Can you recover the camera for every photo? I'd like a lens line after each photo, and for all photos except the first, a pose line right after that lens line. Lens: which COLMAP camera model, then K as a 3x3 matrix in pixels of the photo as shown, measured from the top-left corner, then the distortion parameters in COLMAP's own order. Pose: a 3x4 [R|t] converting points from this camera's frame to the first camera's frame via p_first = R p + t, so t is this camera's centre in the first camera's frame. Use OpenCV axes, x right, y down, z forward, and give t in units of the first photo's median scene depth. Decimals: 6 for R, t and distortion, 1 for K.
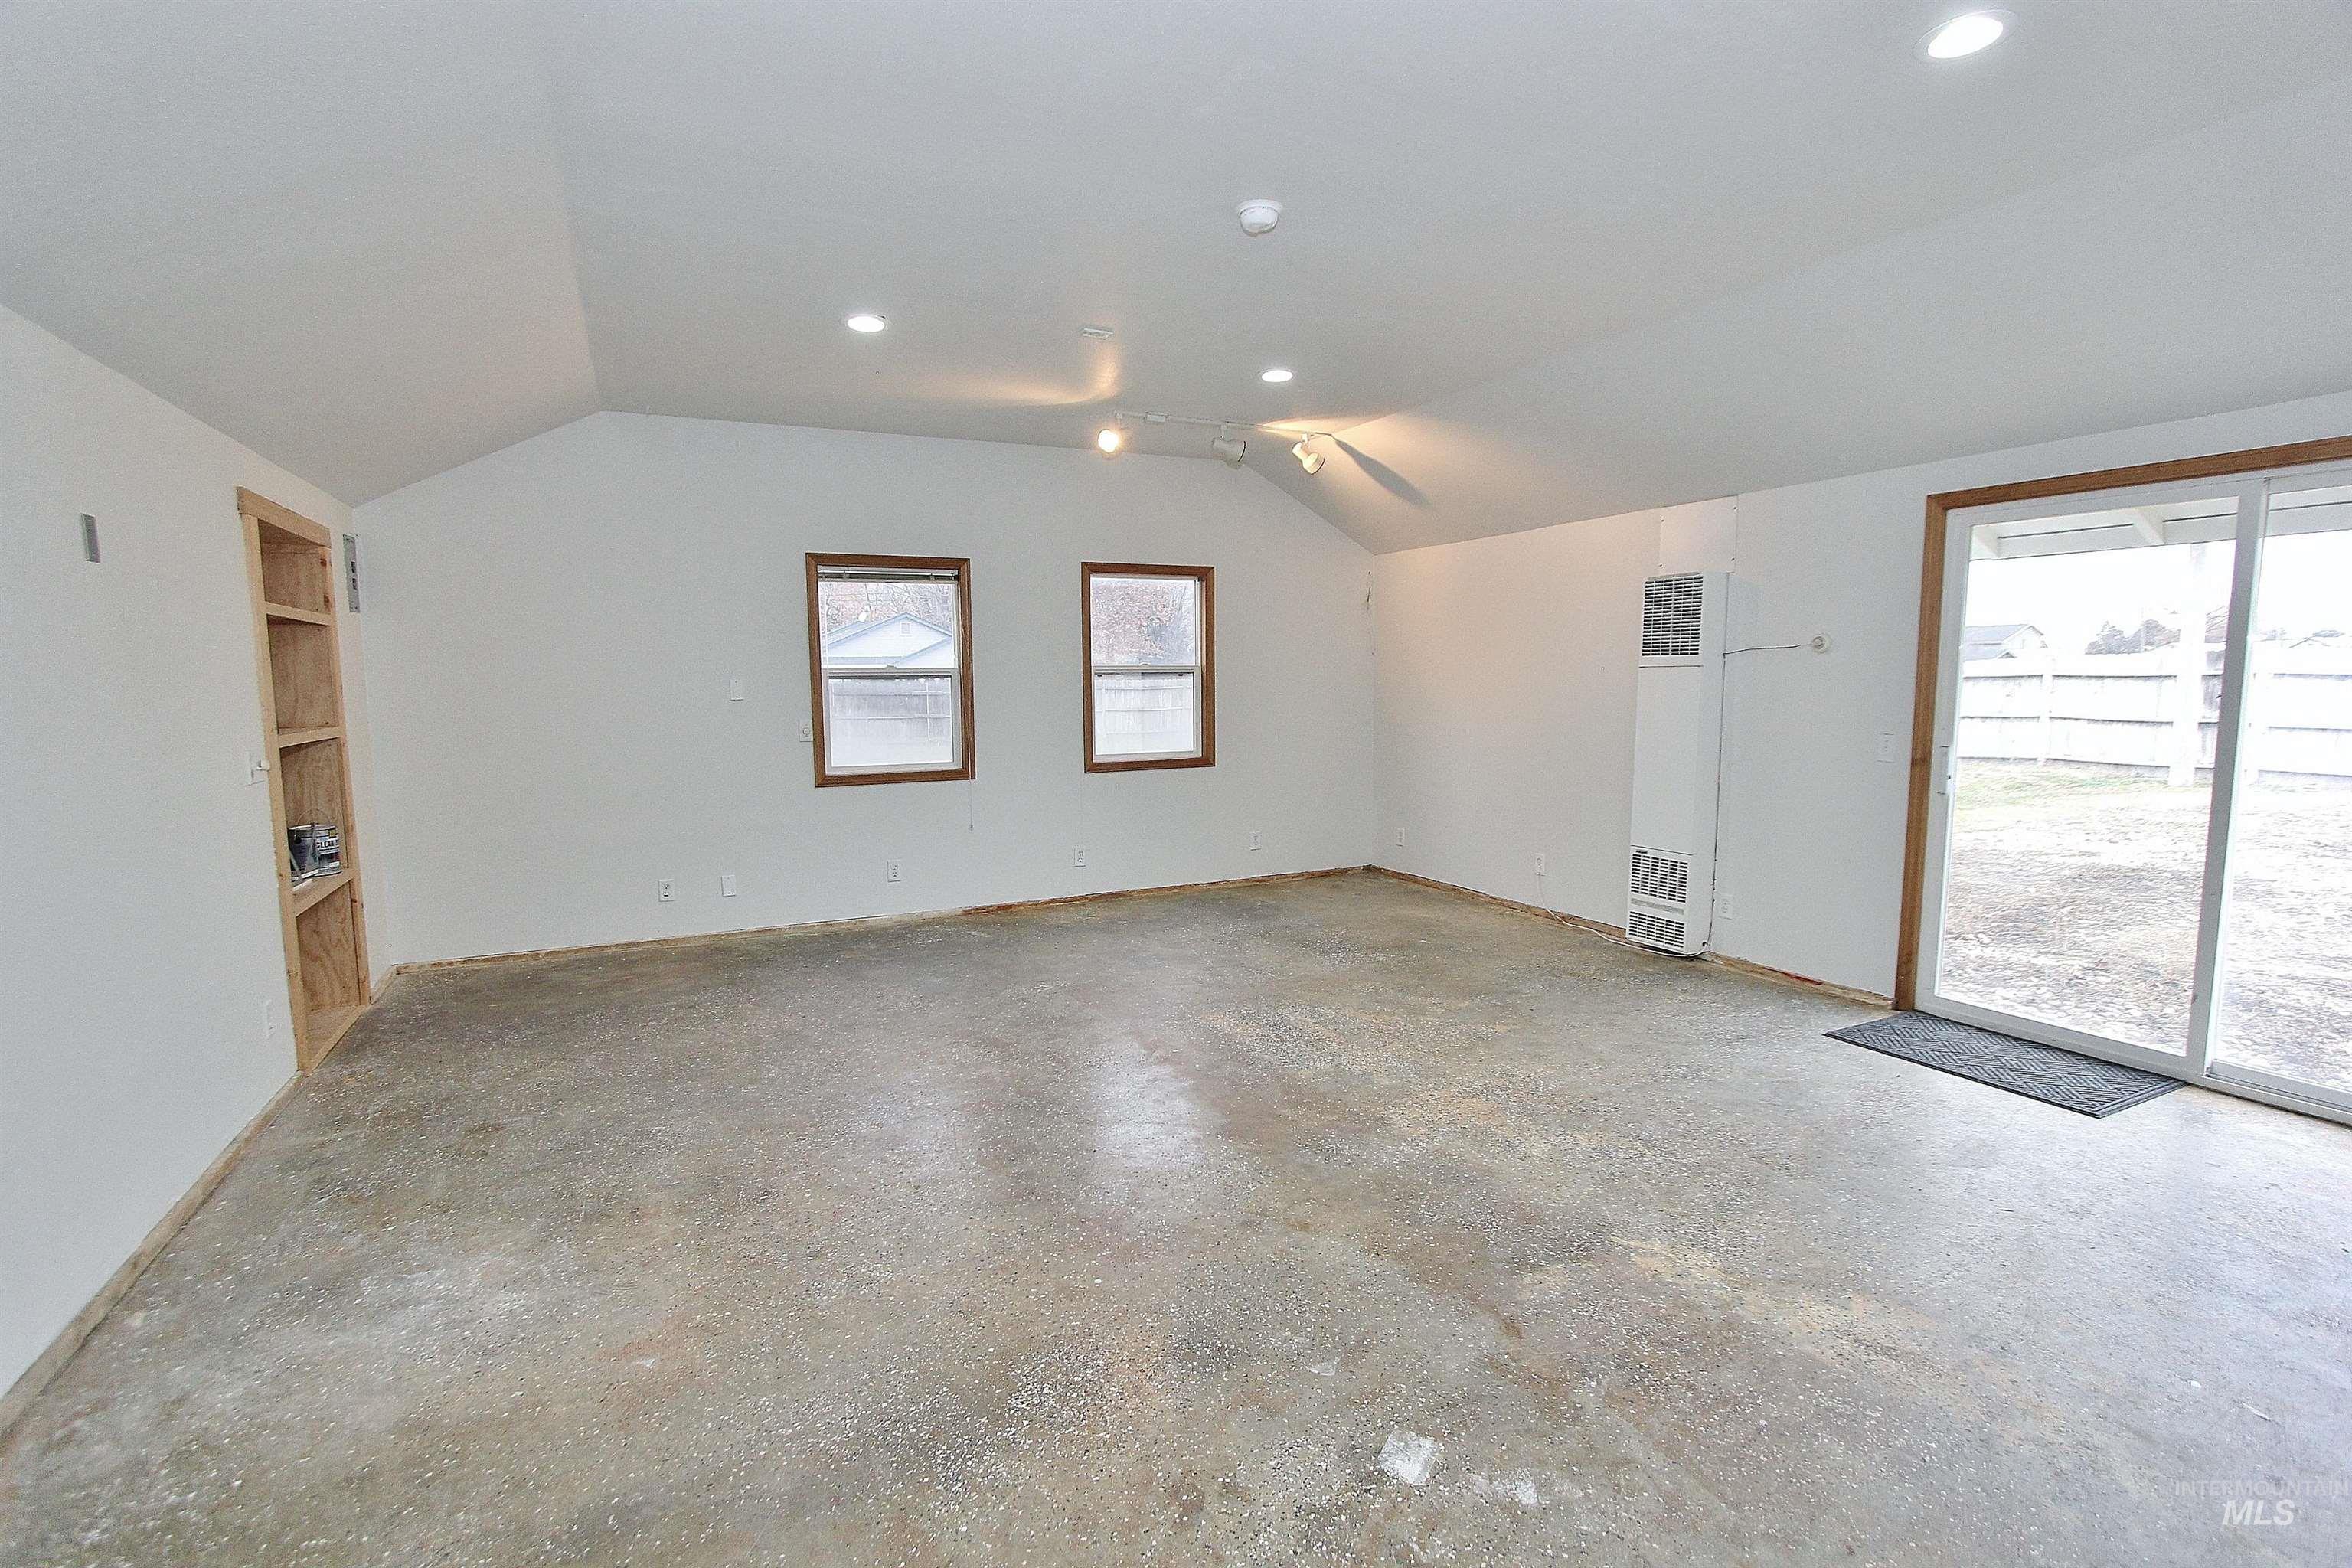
lens RADIAL K [[1075.4, 0, 1176.3], [0, 1075.4, 787.5], [0, 0, 1]] dist [-0.011891, 0.000611]
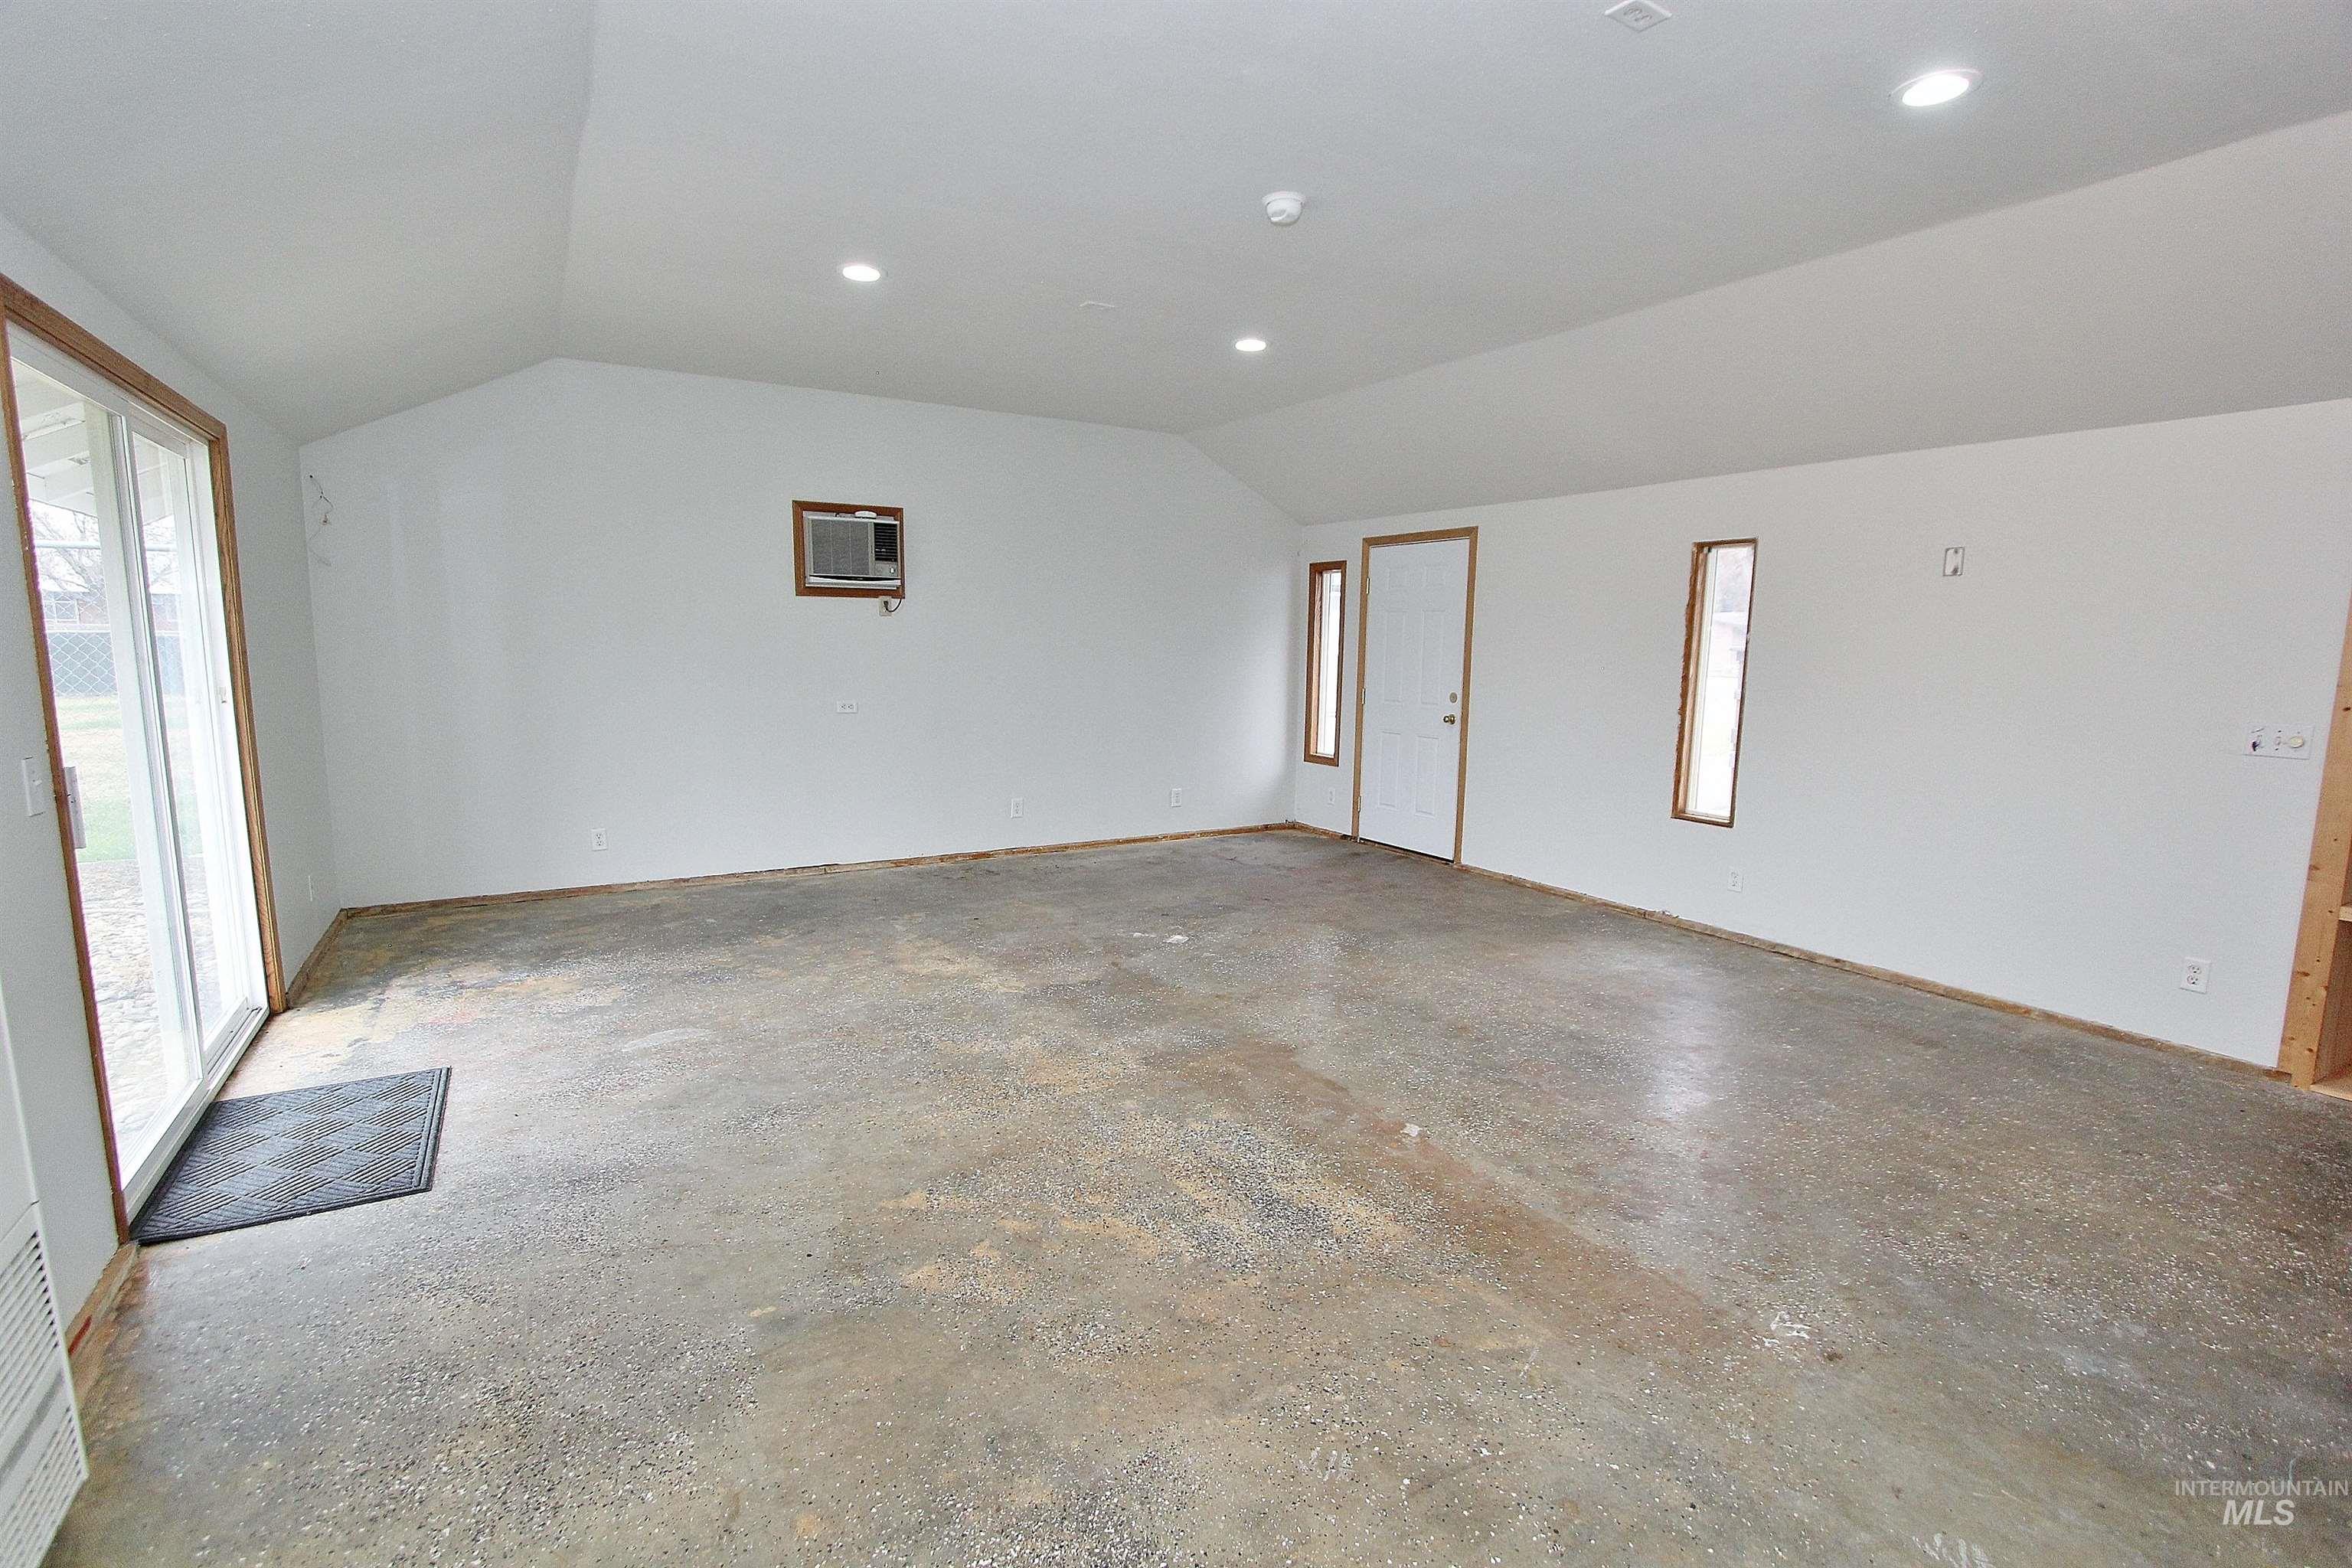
lens RADIAL K [[1075.4, 0, 1175.1], [0, 1075.4, 789.1], [0, 0, 1]] dist [-0.011891, 0.000611]
pose [[-0.996276, 0.004584, -0.086100, 0.264522], [-0.016236, 0.970748, 0.239550, -0.213514], [0.084680, 0.240056, -0.967059, 2.042041]]
